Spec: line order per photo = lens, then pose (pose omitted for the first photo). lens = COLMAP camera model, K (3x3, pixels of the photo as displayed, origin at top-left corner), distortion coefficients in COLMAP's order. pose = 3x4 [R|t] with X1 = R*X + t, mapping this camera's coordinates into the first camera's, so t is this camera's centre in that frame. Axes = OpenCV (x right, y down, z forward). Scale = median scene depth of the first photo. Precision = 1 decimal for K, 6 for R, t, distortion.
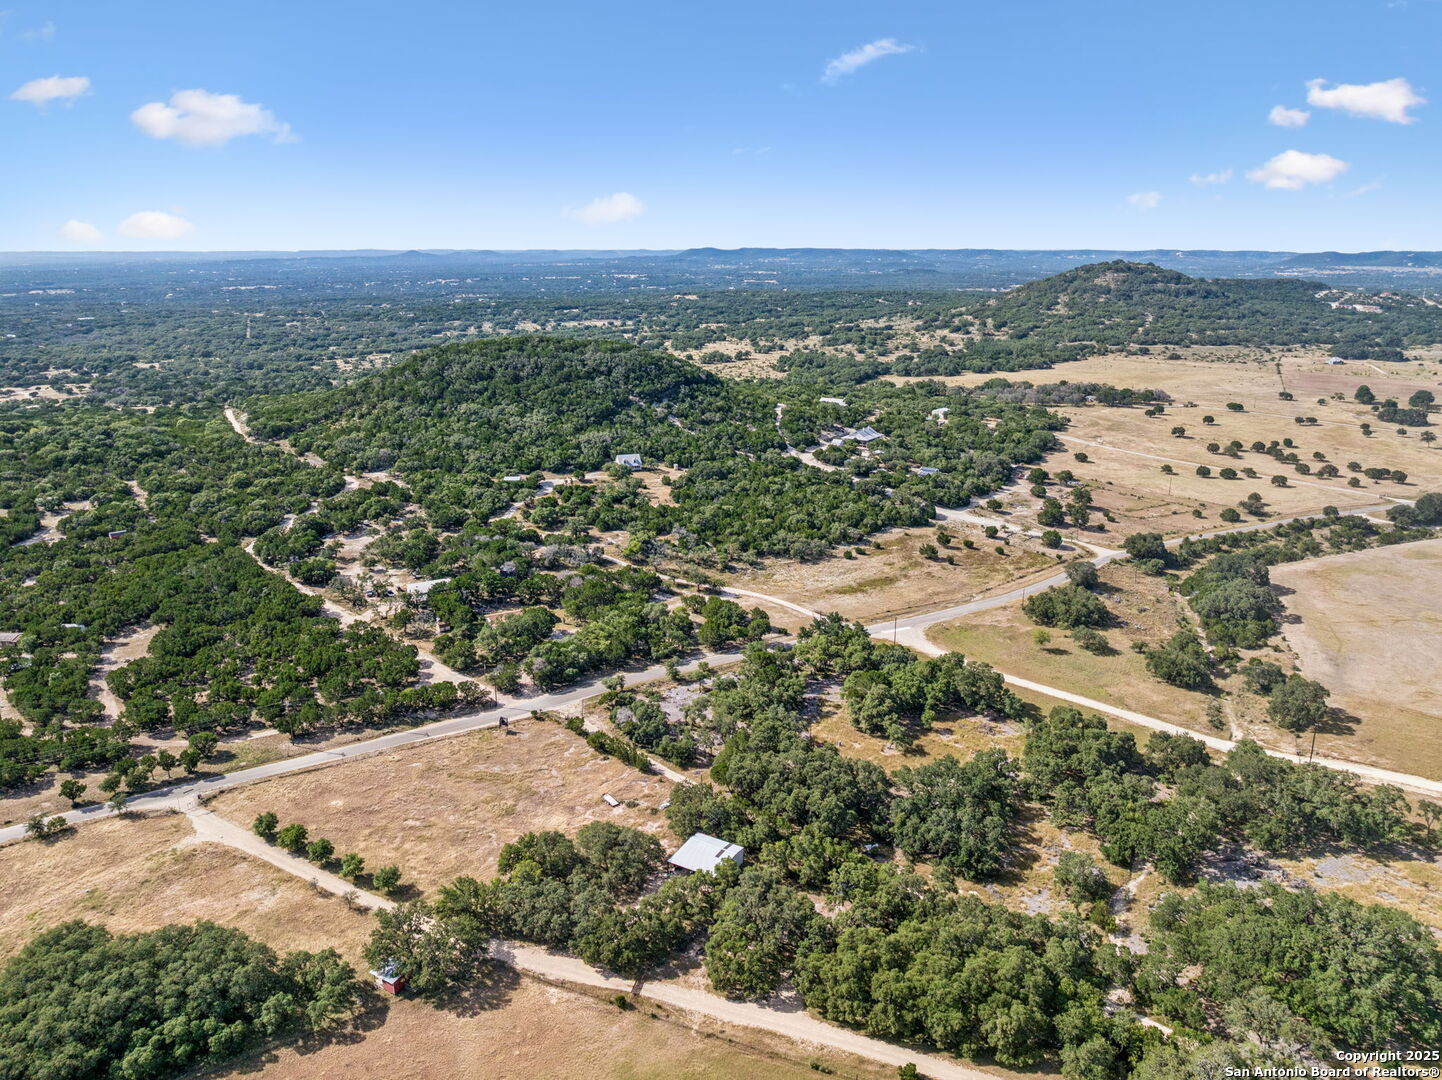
lens RADIAL K [[1014.6, 0, 728.1], [0, 1014.6, 553.5], [0, 0, 1]] dist [-0.044402, 0.008609]
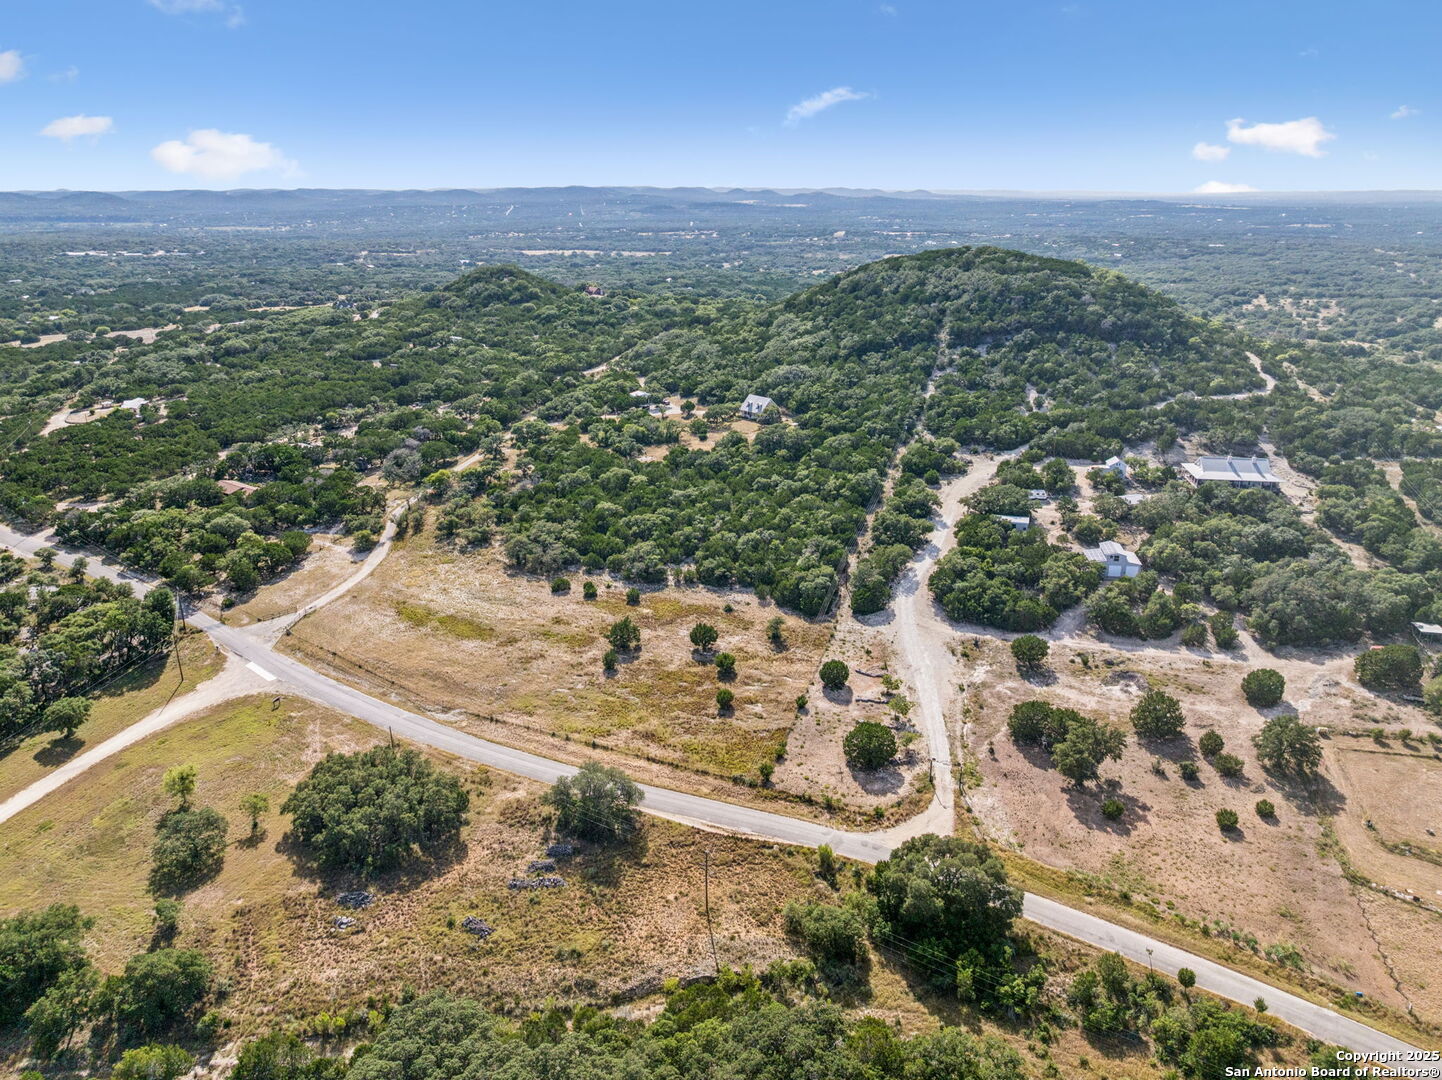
lens RADIAL K [[1029.3, 0, 732.9], [0, 1029.3, 526.4], [0, 0, 1]] dist [-0.032069, -0.020723]
pose [[0.400785, 0.282860, -0.871413, 0.517533], [-0.259807, 0.947190, 0.187965, -0.131455], [0.878562, 0.151066, 0.453109, 0.608985]]
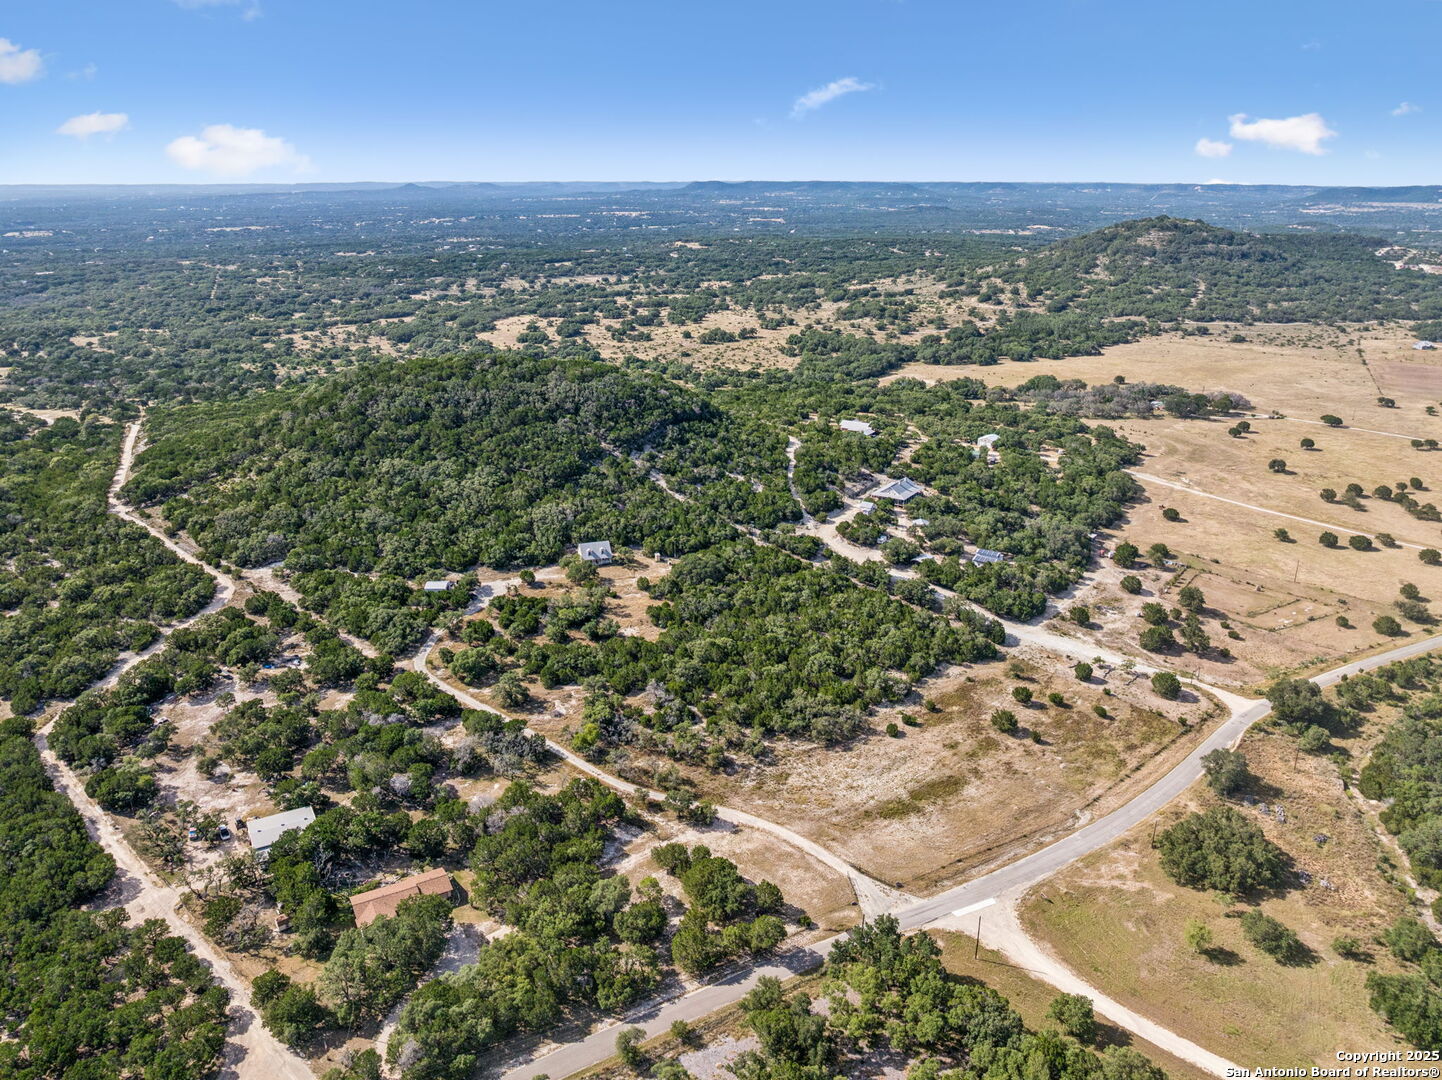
lens RADIAL K [[1014.6, 0, 730.1], [0, 1014.6, 546.9], [0, 0, 1]] dist [-0.044402, 0.008609]
pose [[0.999994, 0.000224, -0.003392, 0.005079], [-0.000031, 0.998401, 0.056521, -0.126005], [0.003399, -0.056520, 0.998396, 0.224691]]
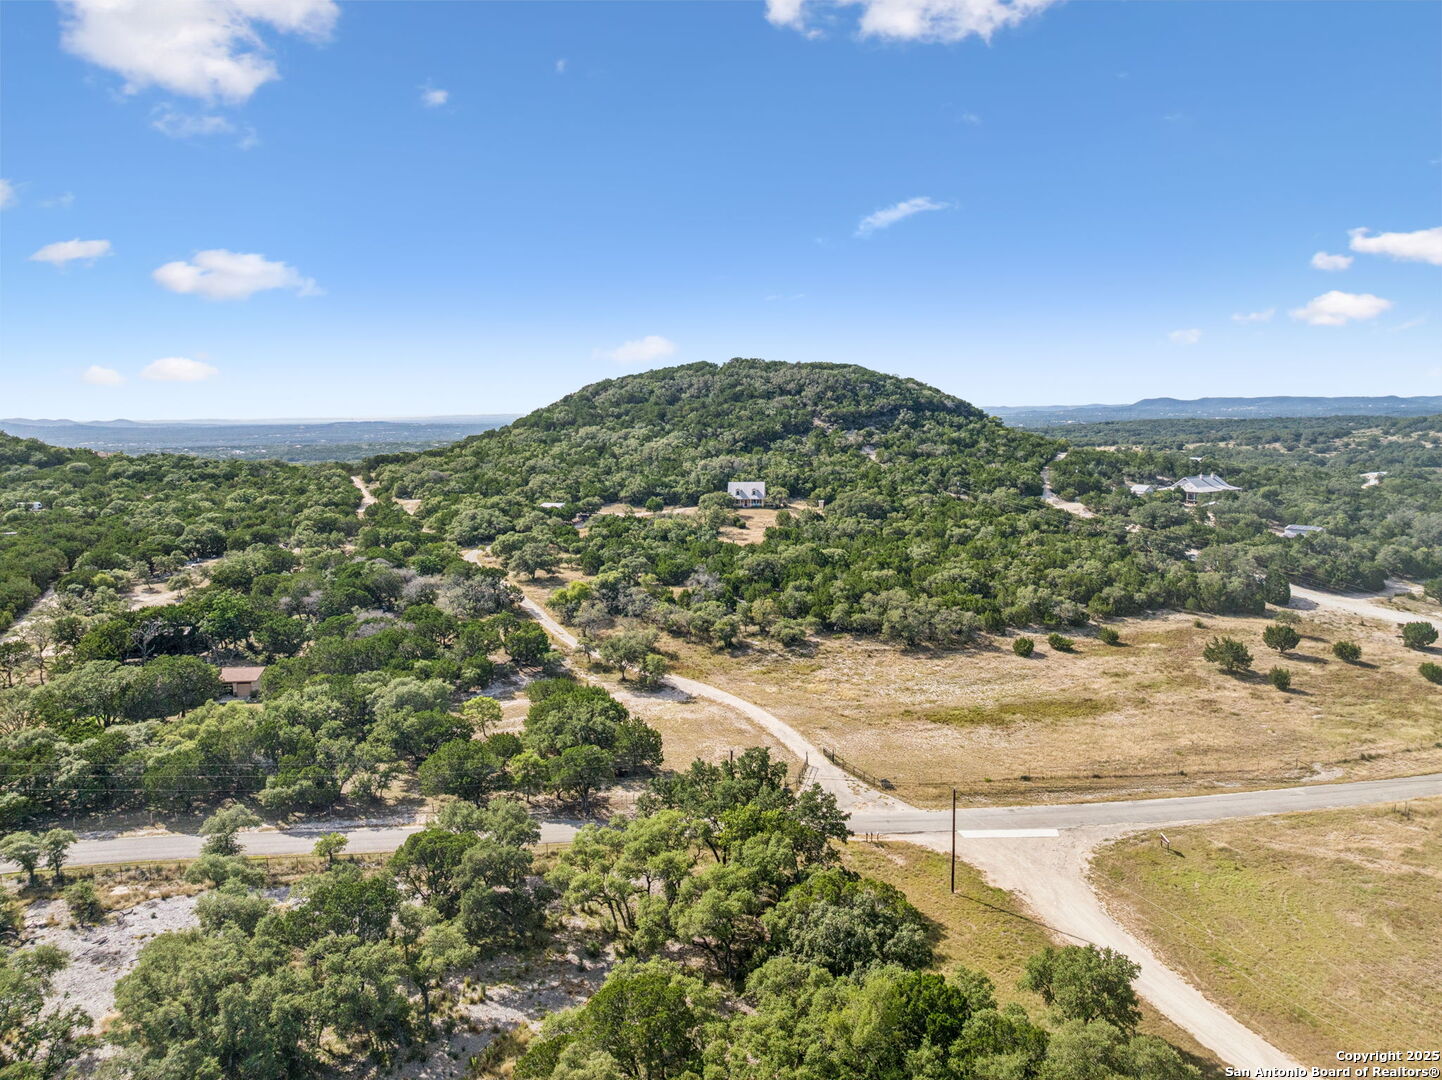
lens RADIAL K [[1014.6, 0, 733.4], [0, 1014.6, 526.7], [0, 0, 1]] dist [-0.044402, 0.008609]
pose [[0.910462, 0.031277, -0.412408, 0.138510], [-0.102960, 0.982885, -0.152761, 0.022860], [0.400572, 0.181545, 0.898100, 0.408820]]
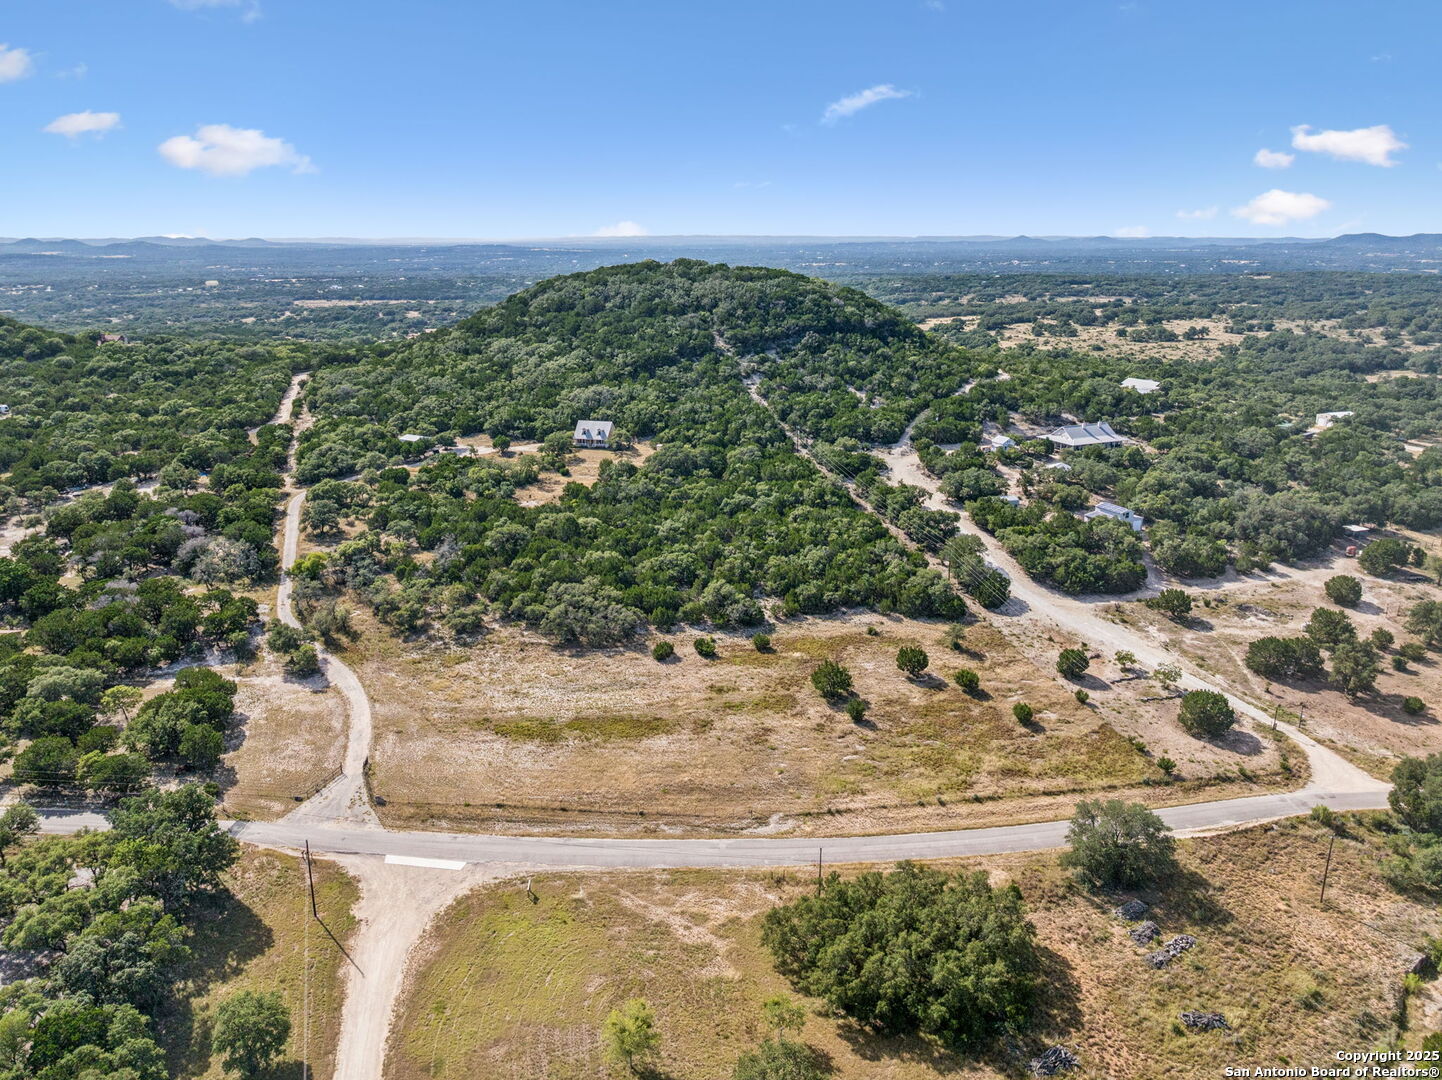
lens RADIAL K [[1059.3, 0, 723.6], [0, 1059.3, 534.1], [0, 0, 1]] dist [-0.049155, 0.013837]
pose [[0.841968, 0.143701, -0.520038, 0.296522], [-0.152372, 0.987973, 0.026307, -0.052876], [0.517563, 0.057089, 0.853738, 0.442820]]
